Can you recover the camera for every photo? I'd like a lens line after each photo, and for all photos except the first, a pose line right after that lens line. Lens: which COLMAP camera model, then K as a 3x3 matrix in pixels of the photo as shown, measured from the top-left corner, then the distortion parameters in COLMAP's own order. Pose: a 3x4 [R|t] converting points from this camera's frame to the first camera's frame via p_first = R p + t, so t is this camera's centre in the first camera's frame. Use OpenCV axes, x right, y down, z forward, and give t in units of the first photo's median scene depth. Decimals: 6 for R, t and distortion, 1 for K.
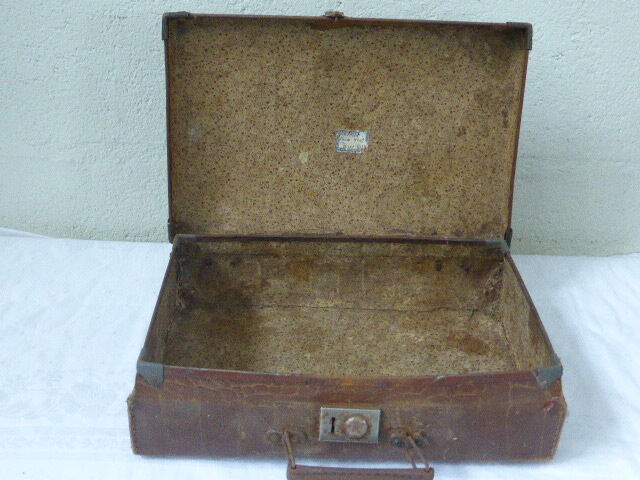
lens RADIAL K [[789.0, 0, 322.9], [0, 789.0, 244.6], [0, 0, 1]] dist [-0.068427, 0.000000]
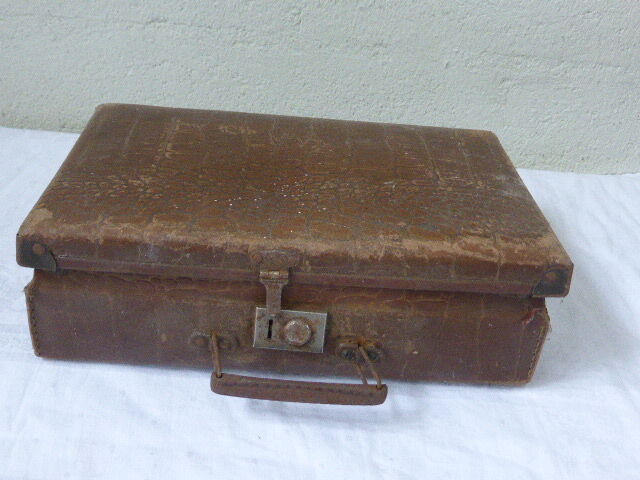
lens RADIAL K [[789.0, 0, 316.2], [0, 789.0, 240.6], [0, 0, 1]] dist [-0.068427, 0.000000]
pose [[0.998896, 0.043466, 0.017798, 0.033631], [-0.044485, 0.997111, 0.061565, 0.064320], [-0.015071, -0.062289, 0.997944, 0.132501]]
